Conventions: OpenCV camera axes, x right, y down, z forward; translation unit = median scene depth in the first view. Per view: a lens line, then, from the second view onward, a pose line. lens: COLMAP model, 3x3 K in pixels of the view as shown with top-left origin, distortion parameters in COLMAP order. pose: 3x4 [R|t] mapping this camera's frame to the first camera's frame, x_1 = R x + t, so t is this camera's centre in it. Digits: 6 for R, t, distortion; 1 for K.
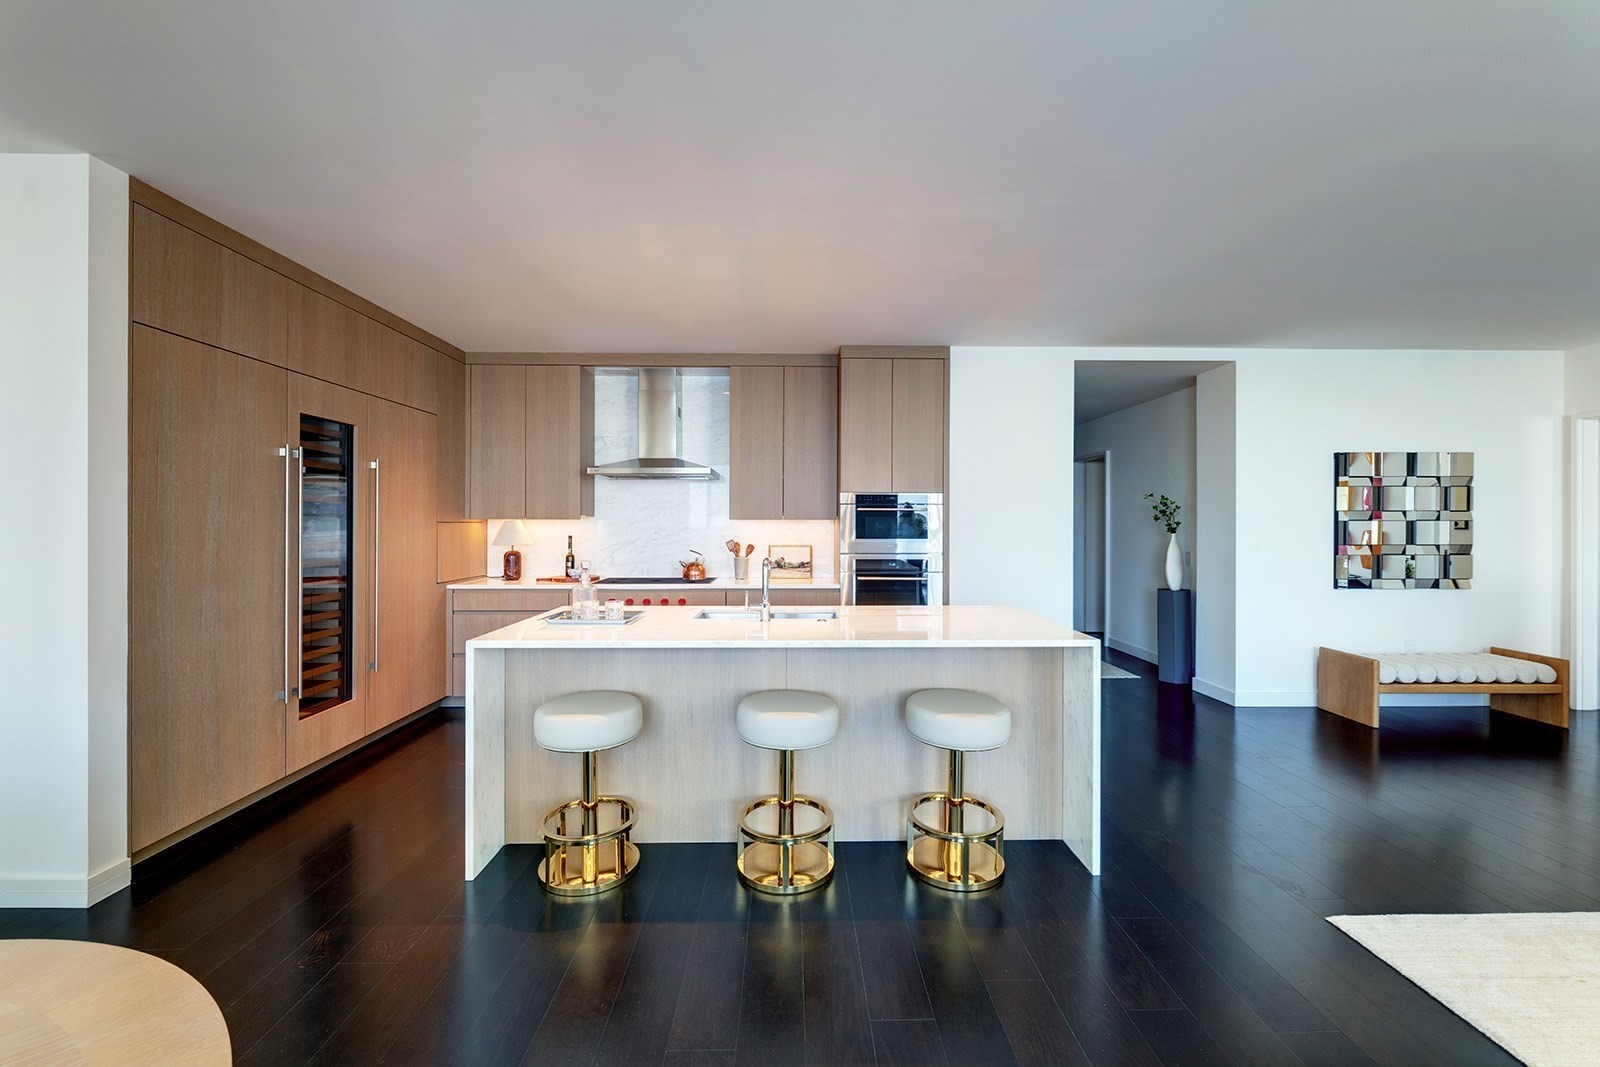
lens RADIAL K [[648.0, 0, 798.2], [0, 648.0, 523.7], [0, 0, 1]] dist [-0.002545, 0.000316]
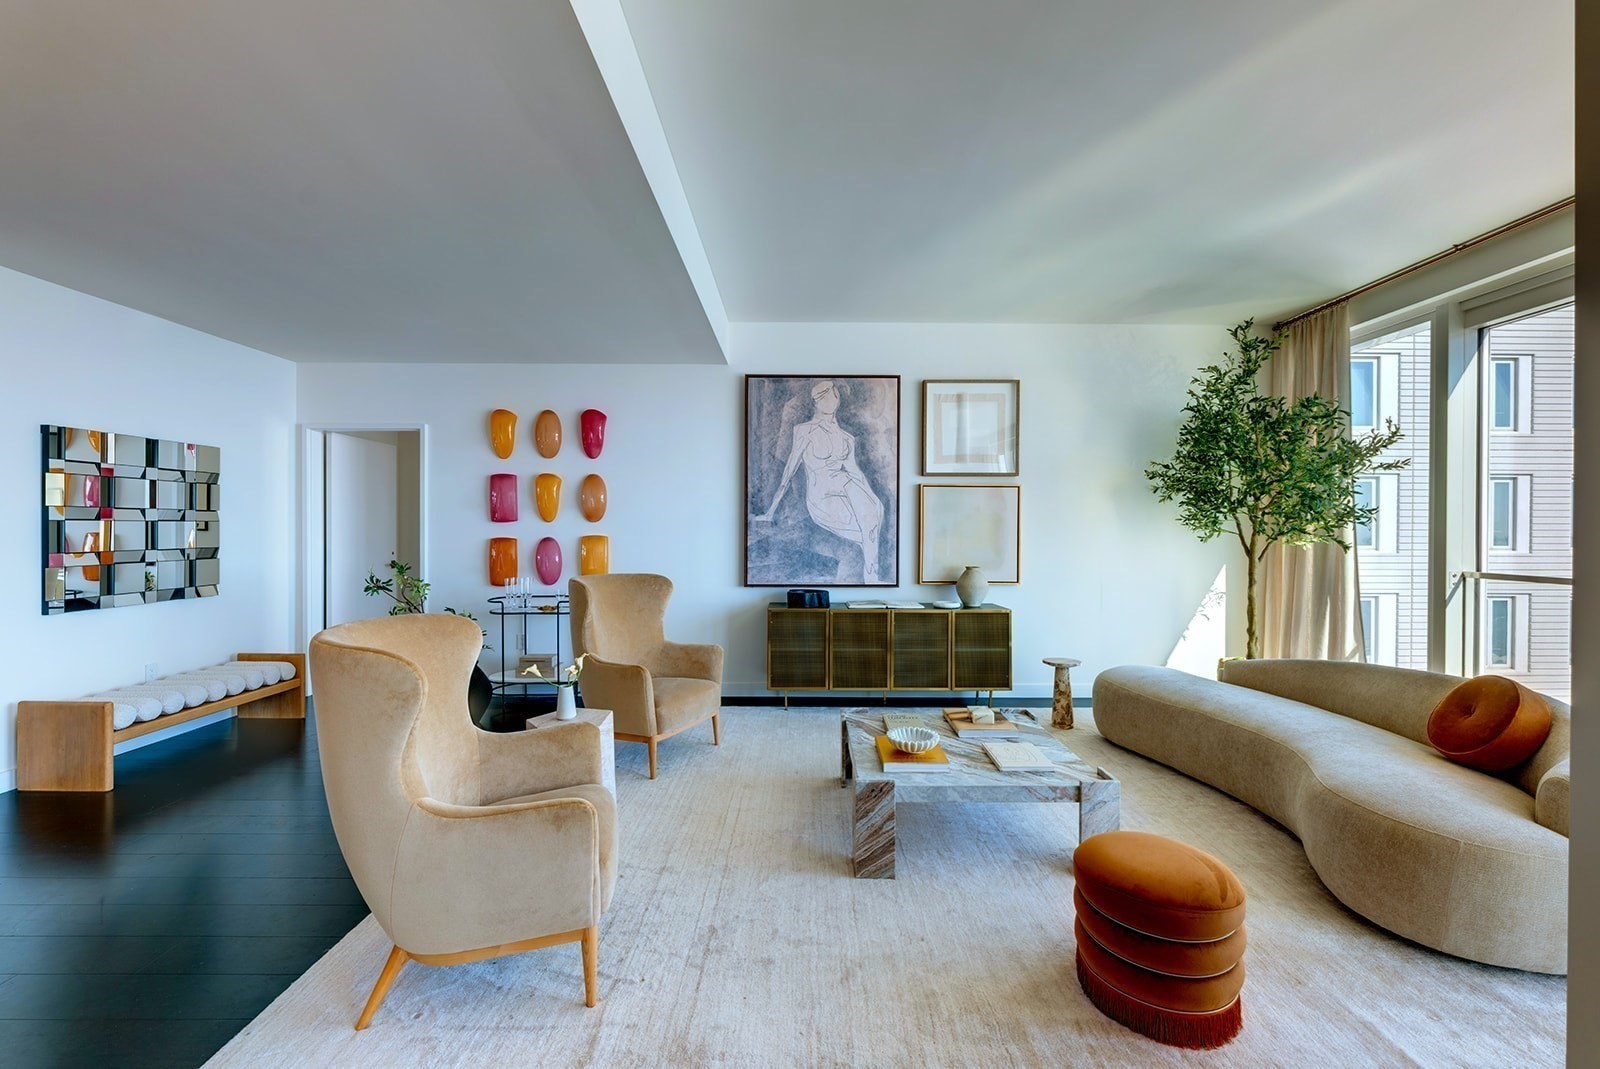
lens RADIAL K [[648.0, 0, 803.3], [0, 648.0, 531.6], [0, 0, 1]] dist [-0.002545, 0.000316]
pose [[0.007141, -0.007103, 0.999949, 0.121711], [-0.001803, 0.999973, 0.007116, 0.001822], [-0.999973, -0.001854, 0.007128, 0.154659]]
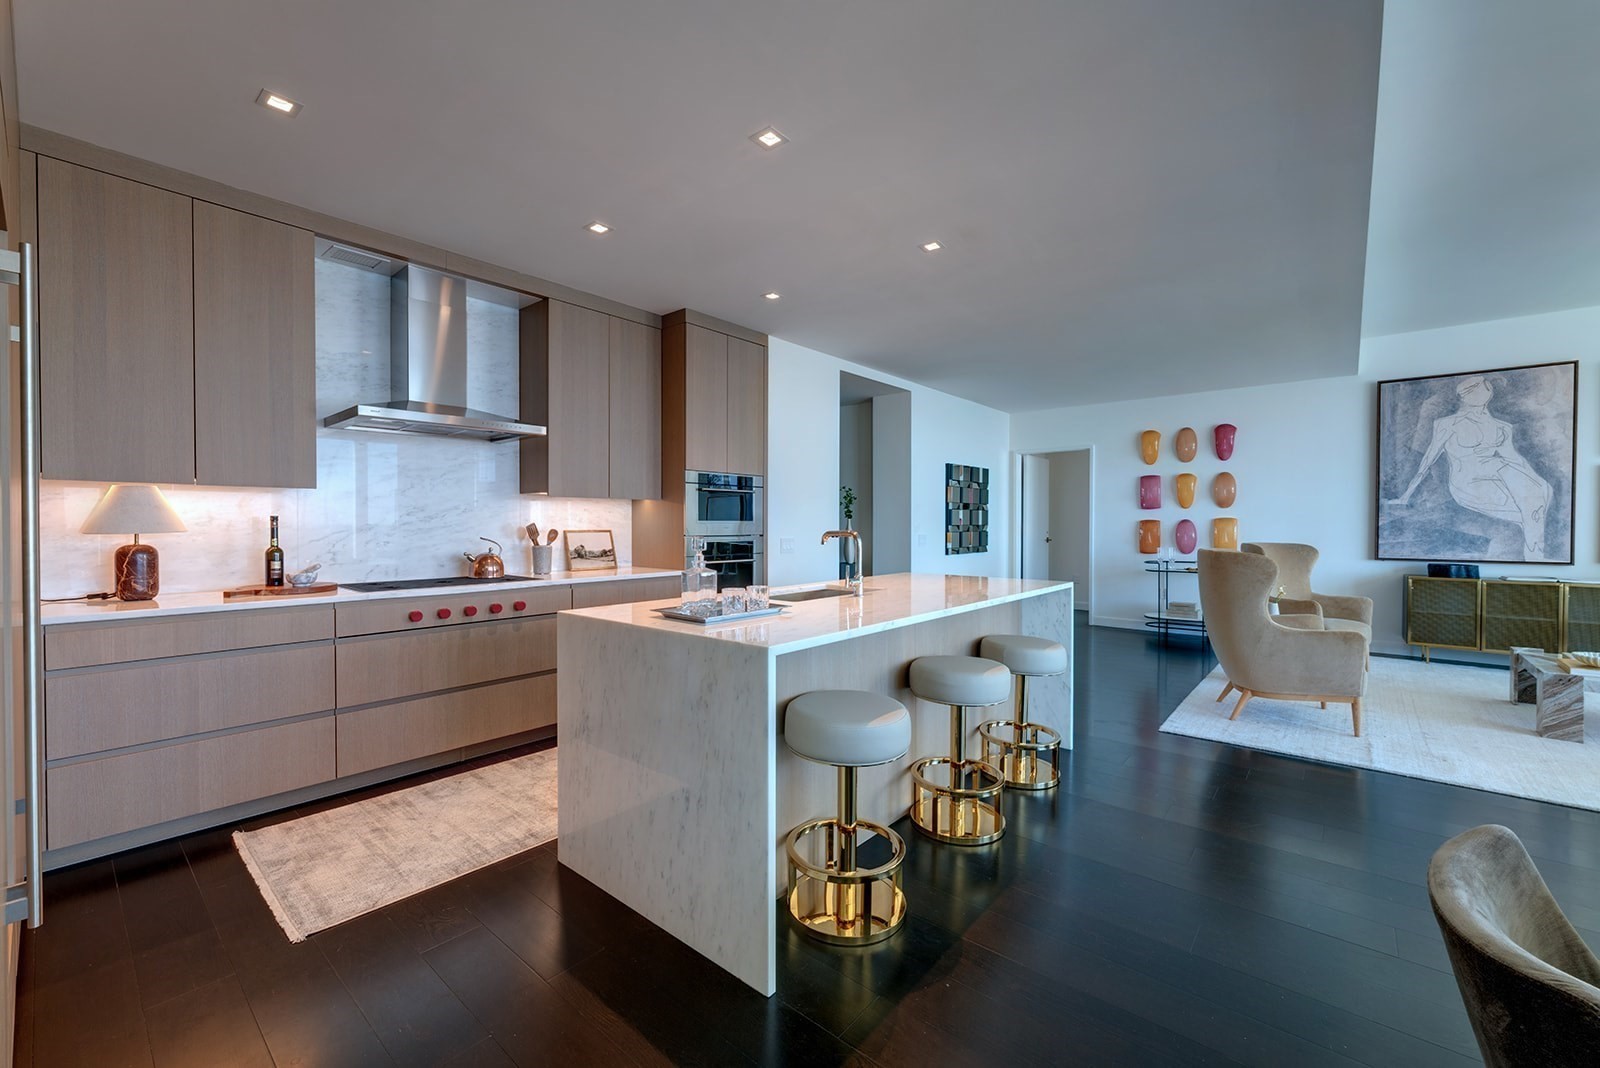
lens RADIAL K [[648.0, 0, 798.5], [0, 648.0, 532.0], [0, 0, 1]] dist [-0.002545, 0.000316]
pose [[0.657366, -0.010809, 0.753494, -0.514687], [0.001564, 0.999915, 0.012979, 0.027854], [-0.753570, -0.007354, 0.657327, 0.278606]]
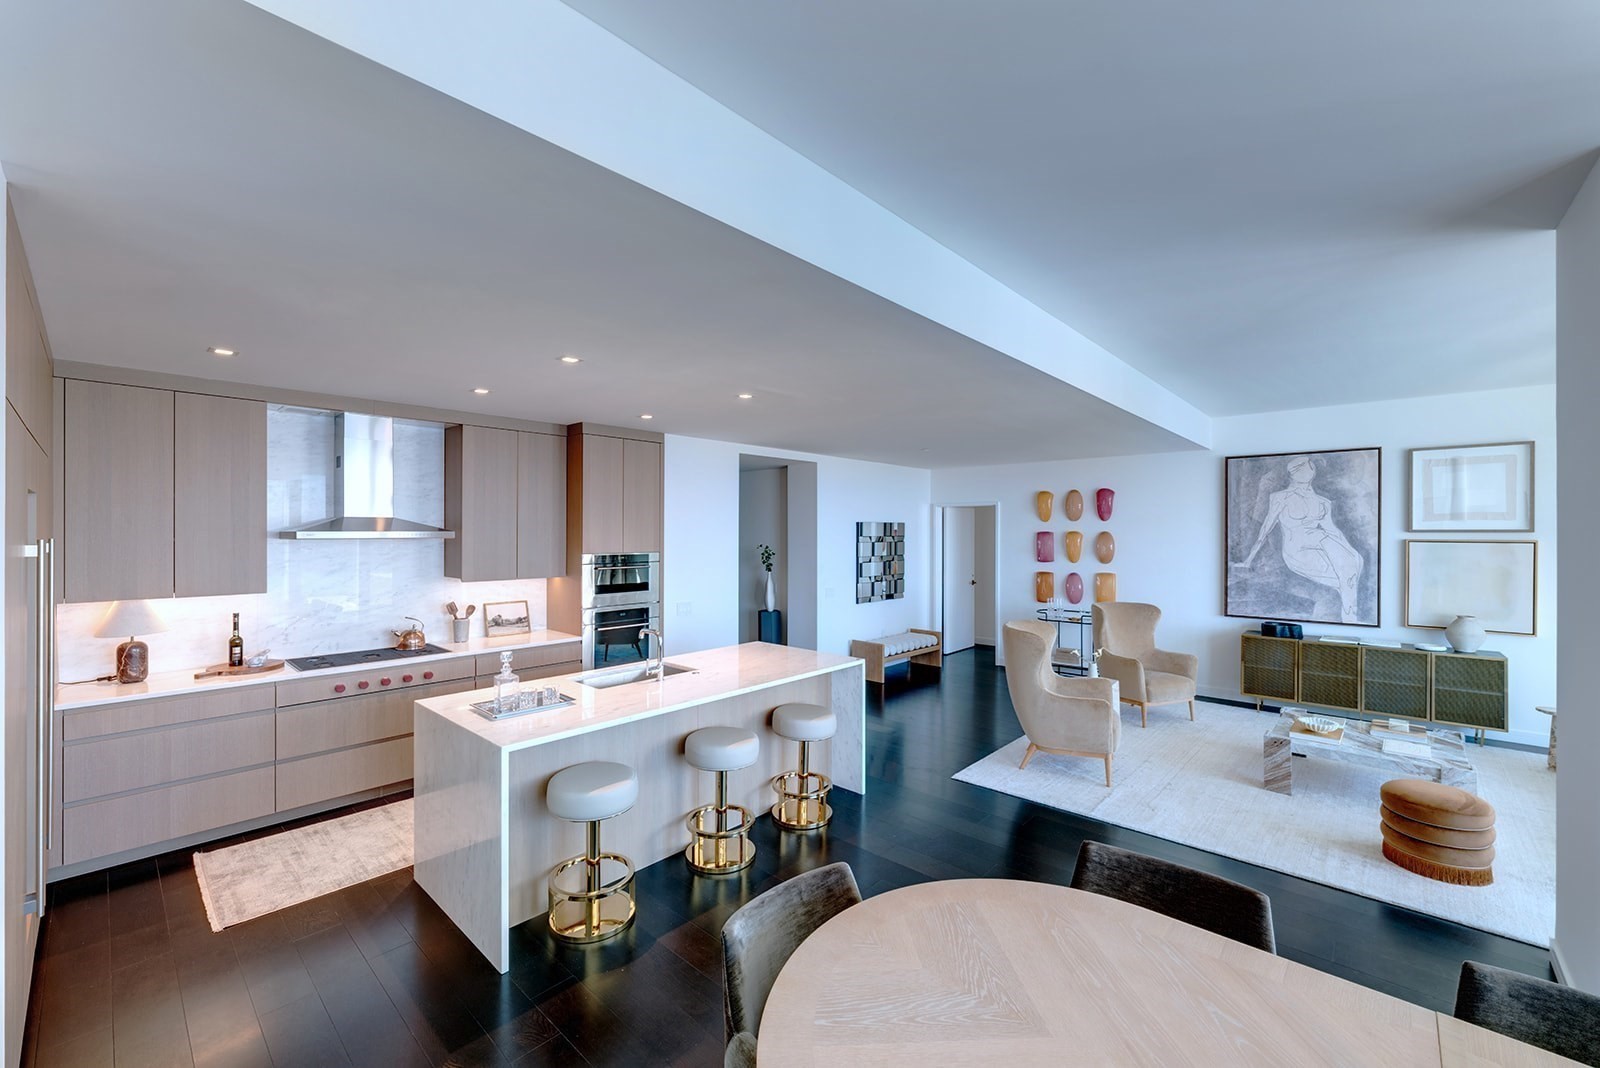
lens RADIAL K [[648.0, 0, 798.3], [0, 648.0, 532.9], [0, 0, 1]] dist [-0.002545, 0.000316]
pose [[0.684376, -0.001752, 0.729128, -0.488316], [0.000546, 0.999998, 0.001890, -0.085470], [-0.729129, -0.000895, 0.684375, -0.030788]]
